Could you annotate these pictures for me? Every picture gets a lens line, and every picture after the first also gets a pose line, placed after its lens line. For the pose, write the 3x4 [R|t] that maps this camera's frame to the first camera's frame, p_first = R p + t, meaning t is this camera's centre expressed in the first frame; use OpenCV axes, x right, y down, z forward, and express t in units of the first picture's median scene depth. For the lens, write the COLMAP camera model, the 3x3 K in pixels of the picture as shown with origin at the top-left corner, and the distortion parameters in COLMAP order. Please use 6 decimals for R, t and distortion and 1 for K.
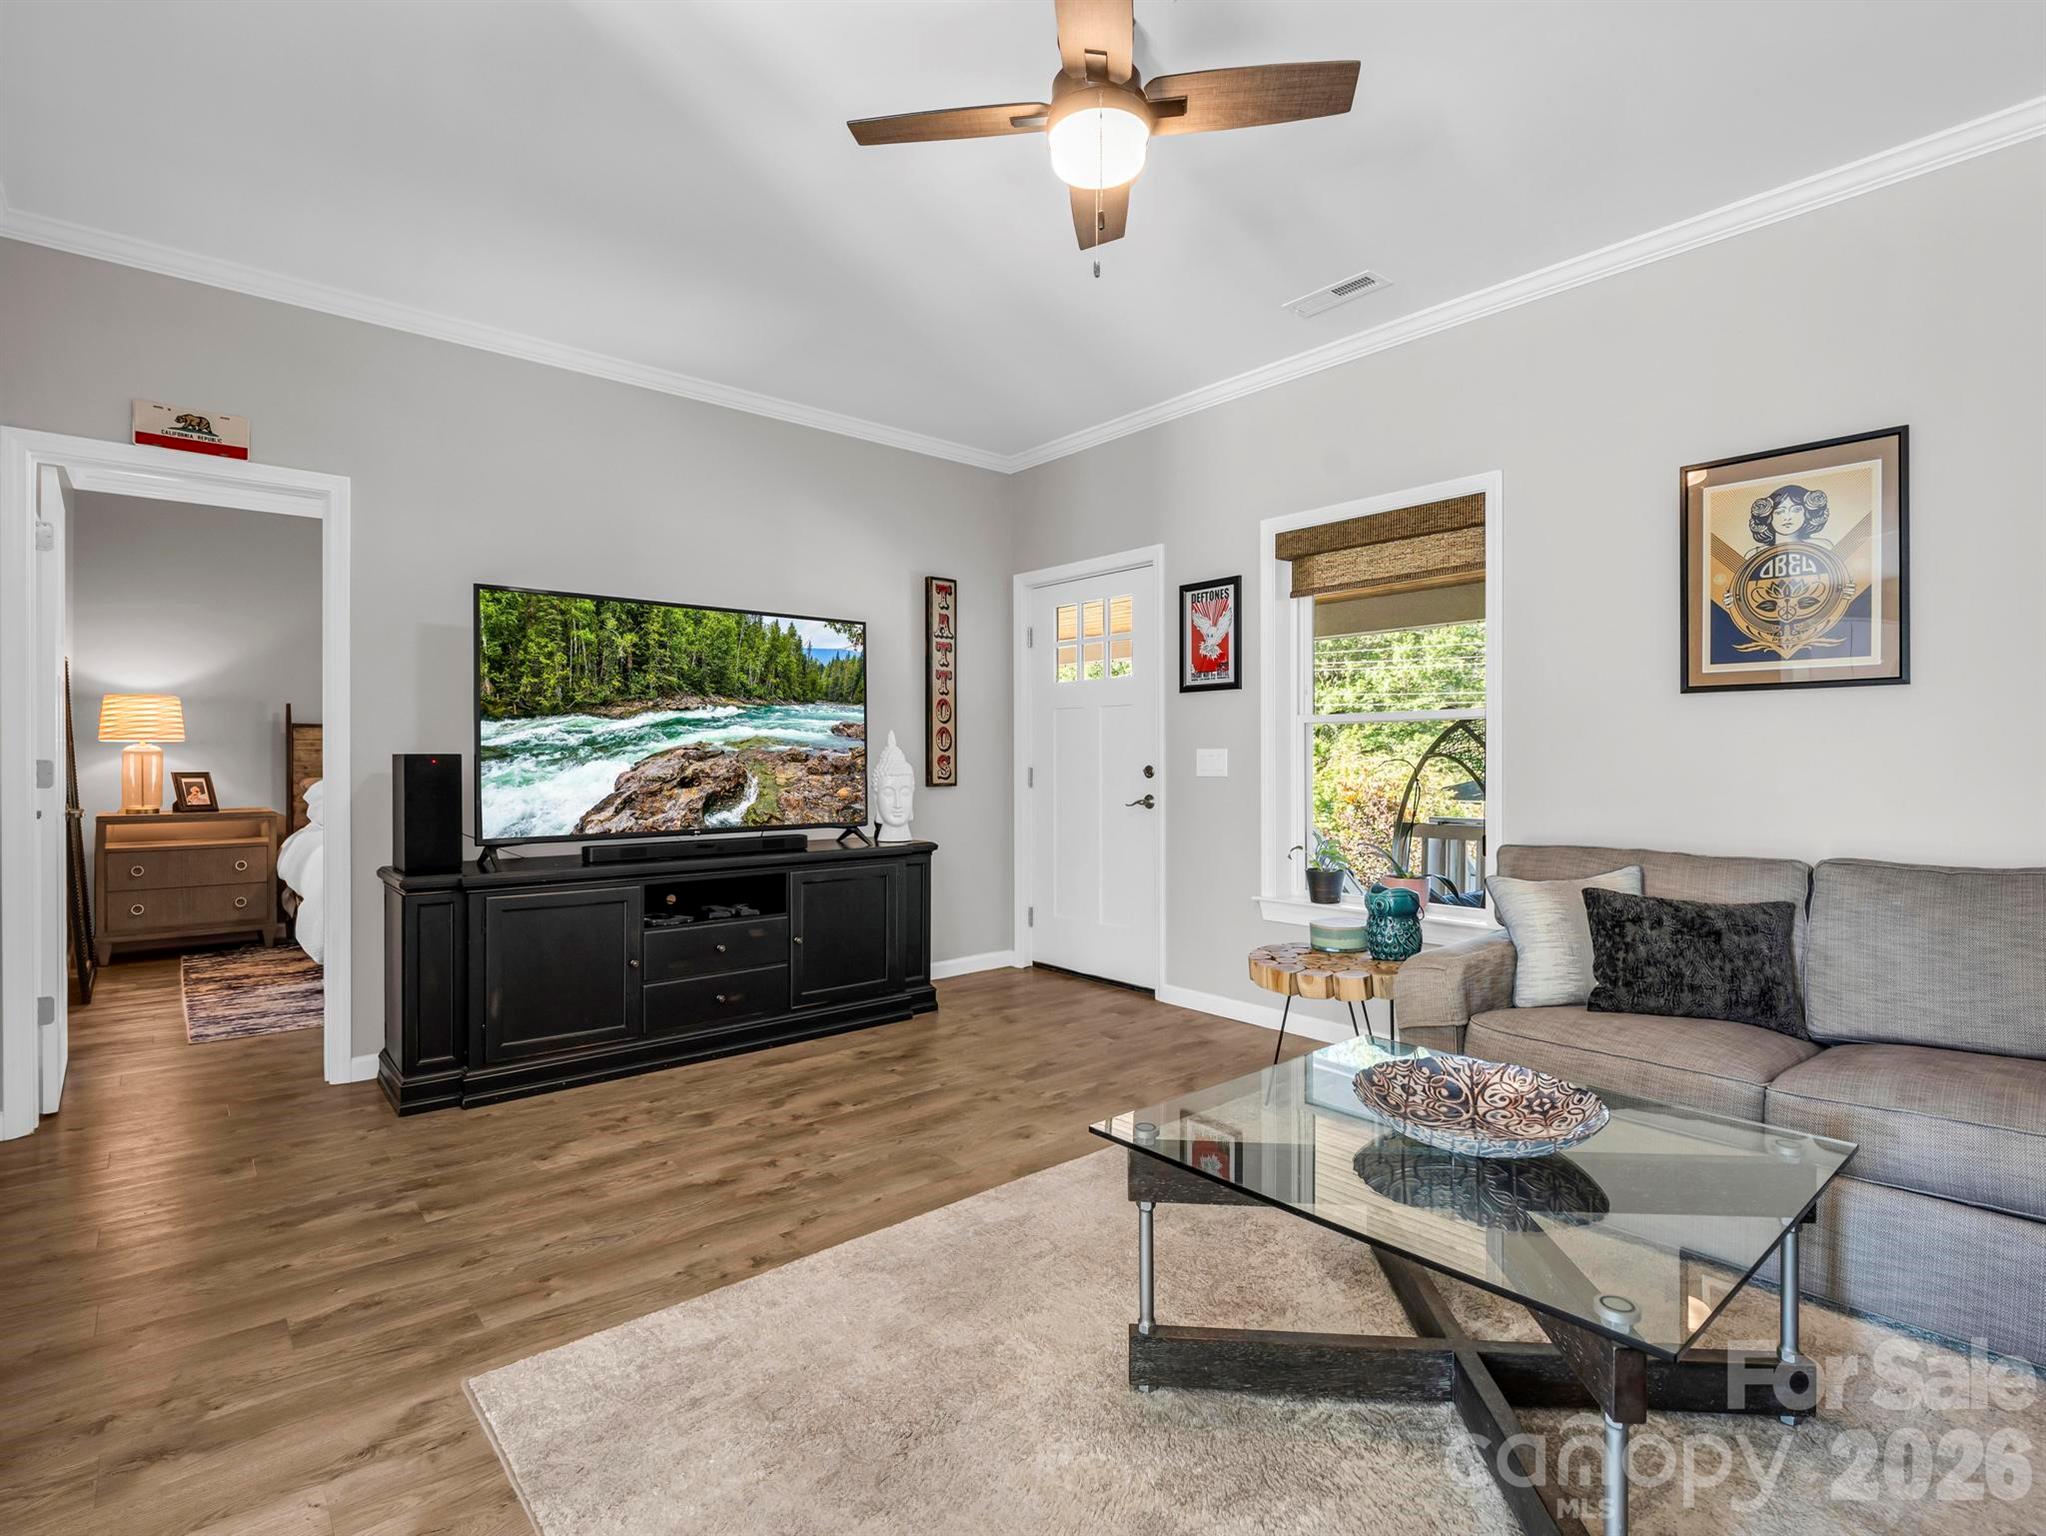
lens RADIAL K [[1004.2, 0, 1023.0], [0, 1004.2, 768.0], [0, 0, 1]] dist [0.000378, -0.012323]
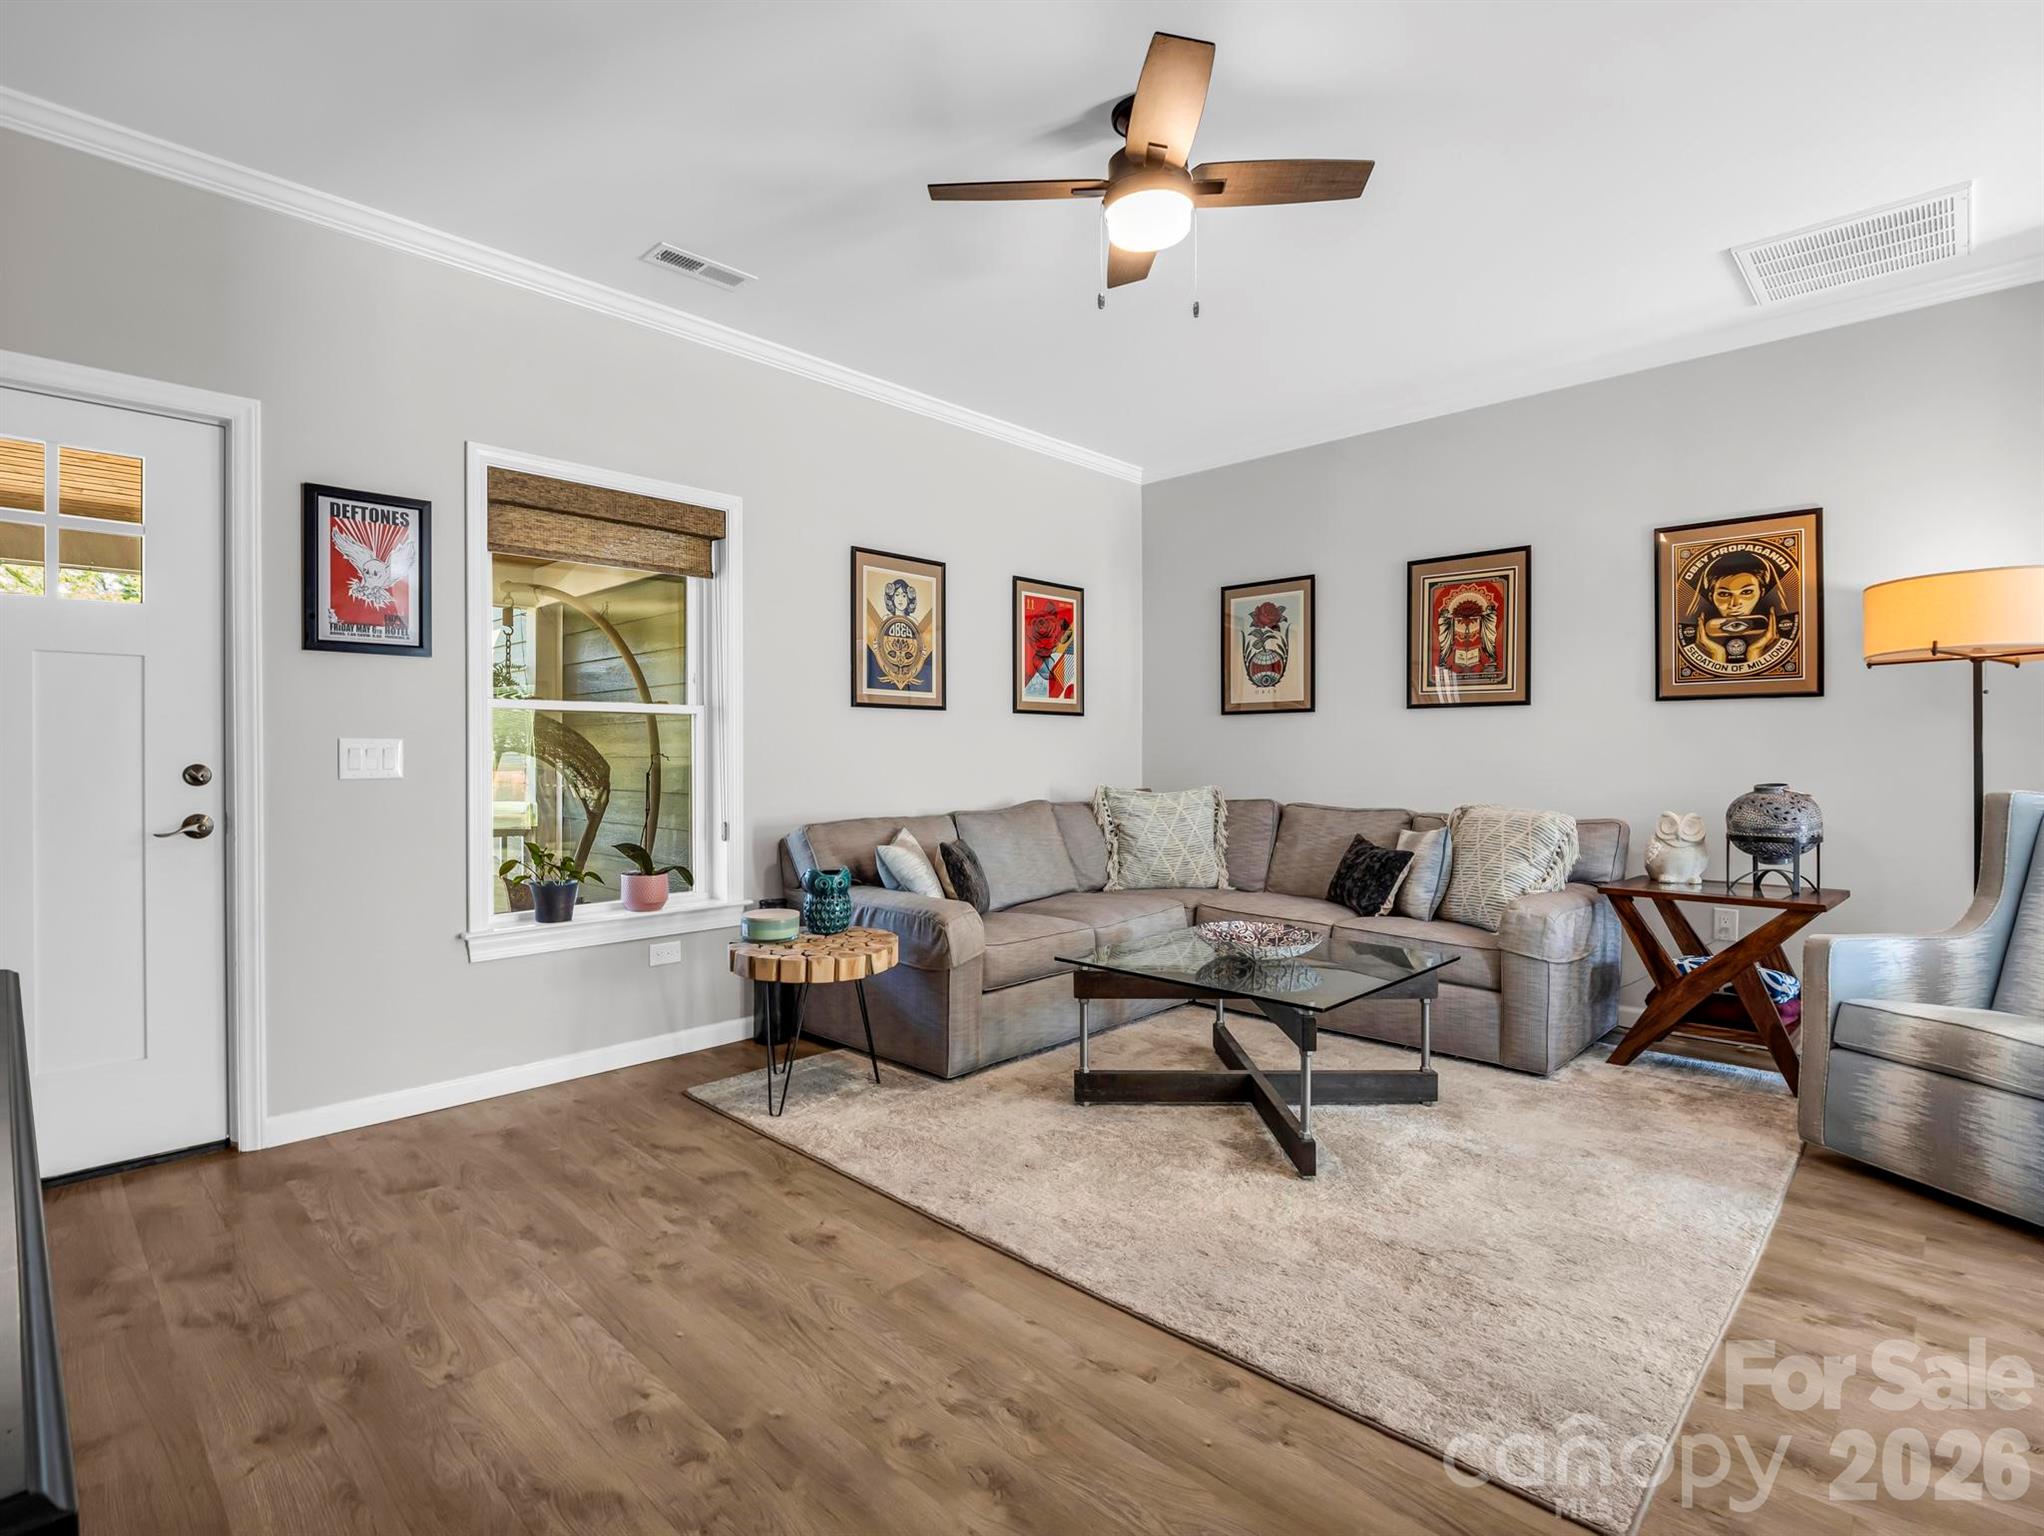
lens RADIAL K [[1007.2, 0, 989.9], [0, 1007.2, 771.2], [0, 0, 1]] dist [-0.005018, -0.000771]
pose [[-0.073485, -0.015850, 0.997170, -0.774583], [0.008172, 0.999831, 0.016495, -0.006948], [-0.997263, 0.009361, -0.073343, 0.925829]]
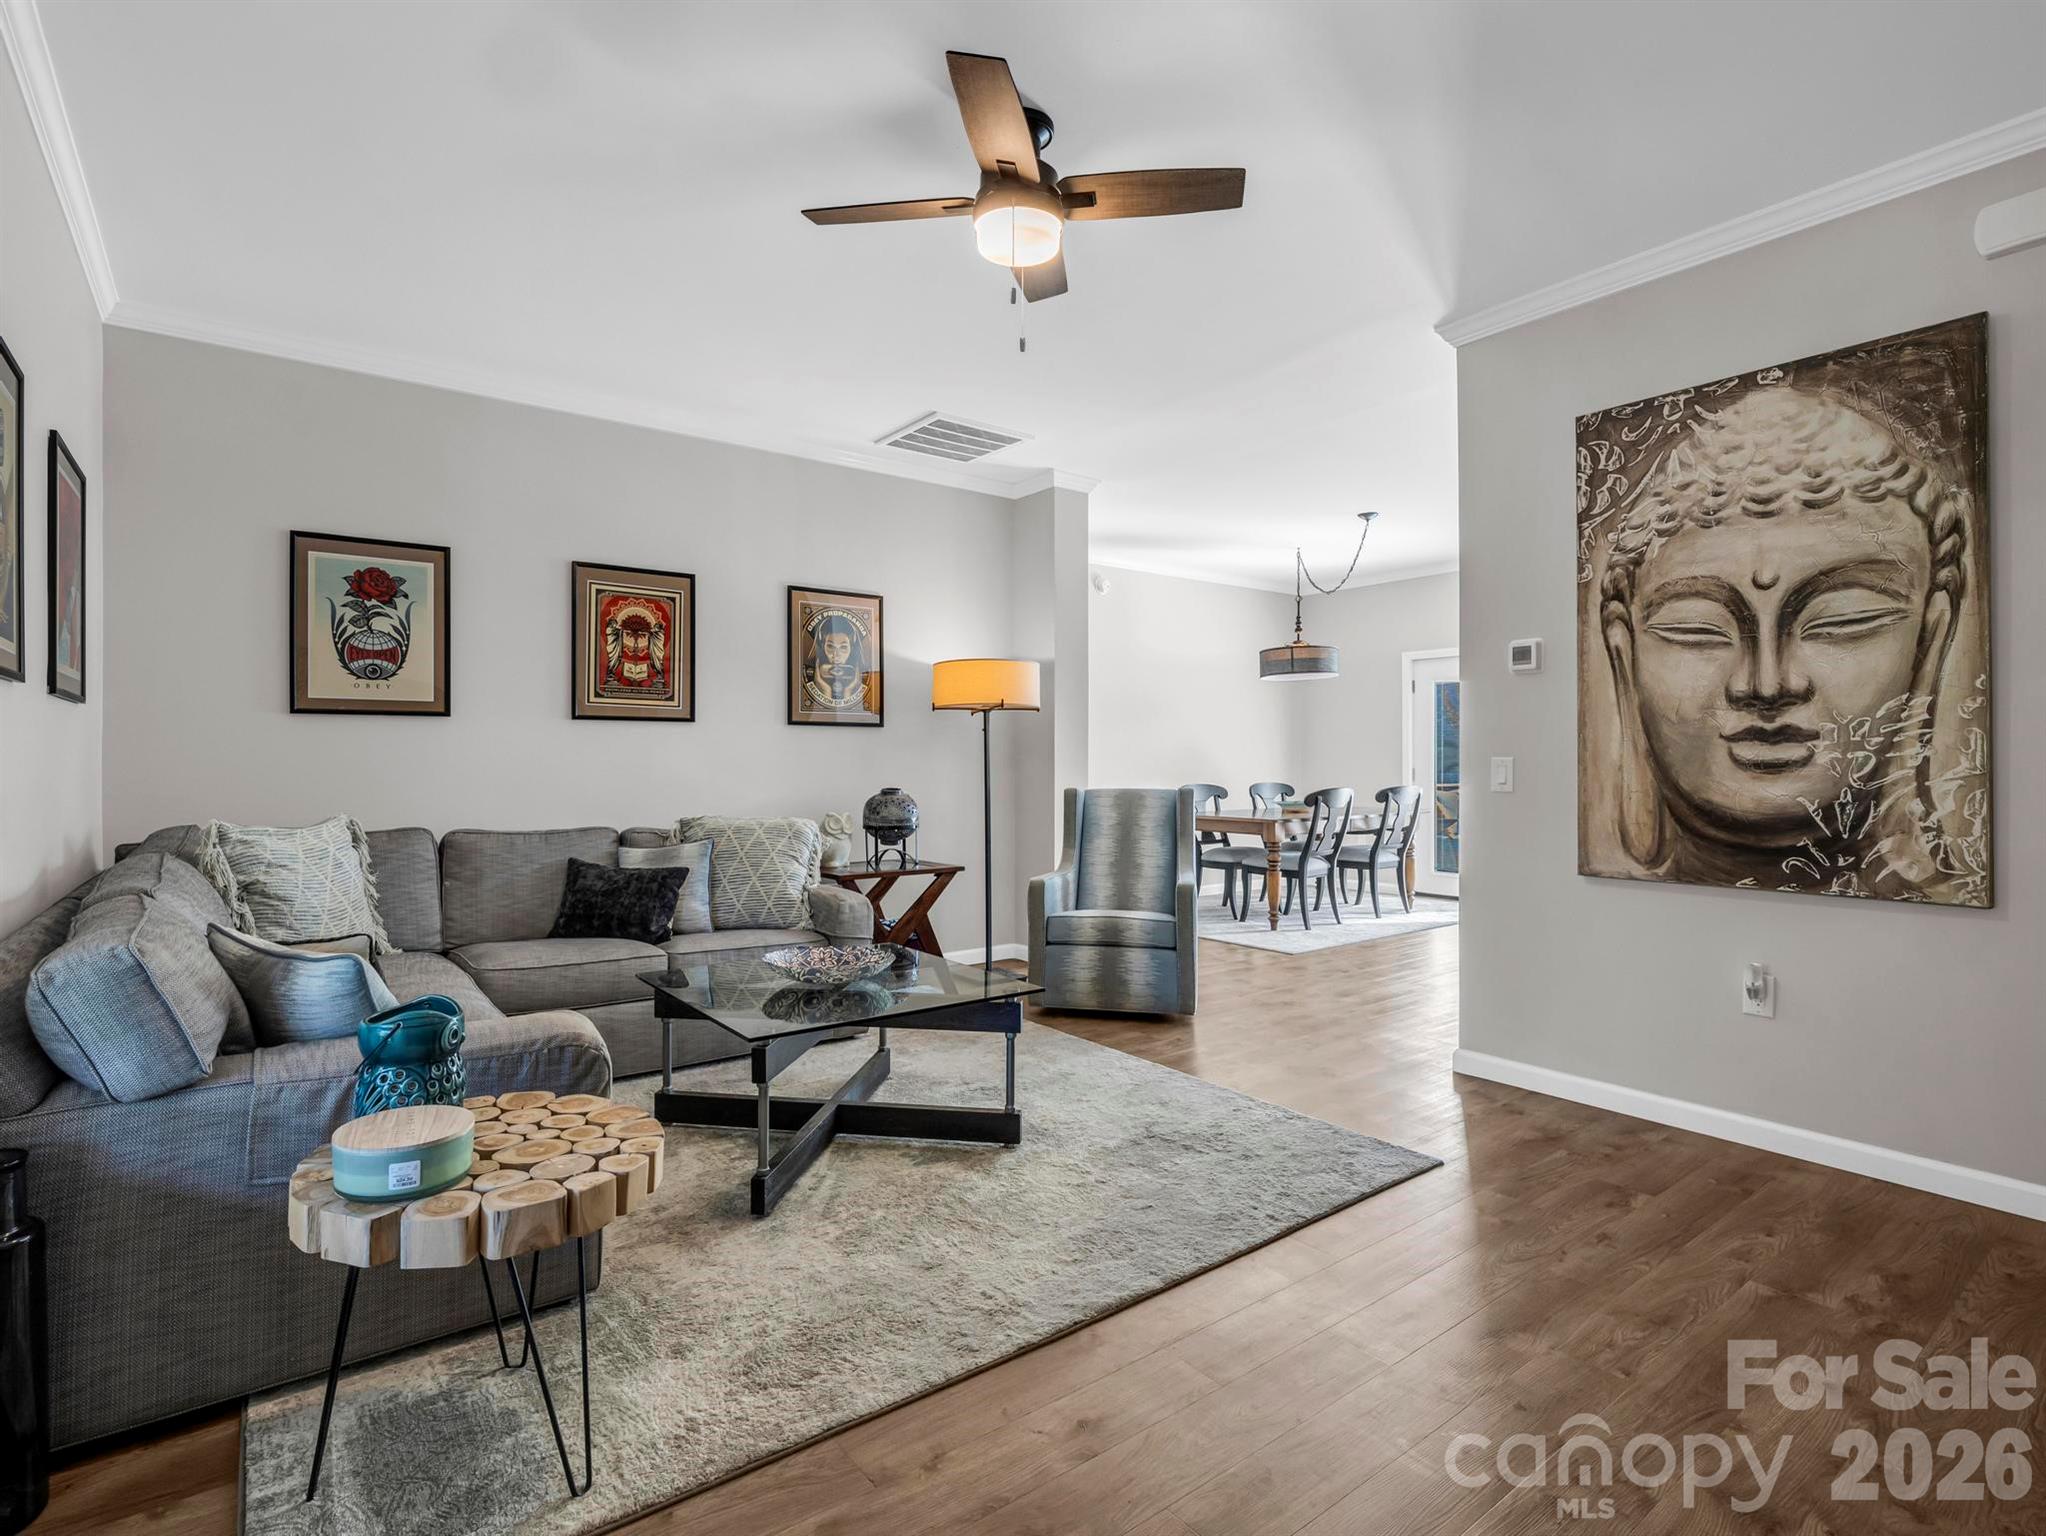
lens RADIAL K [[1004.2, 0, 1023.0], [0, 1004.2, 768.0], [0, 0, 1]] dist [0.000378, -0.012323]
pose [[-0.997900, 0.002093, 0.064734, 0.000469], [0.002935, 0.999912, 0.012907, -0.019438], [-0.064702, 0.013070, -0.997819, 1.566646]]
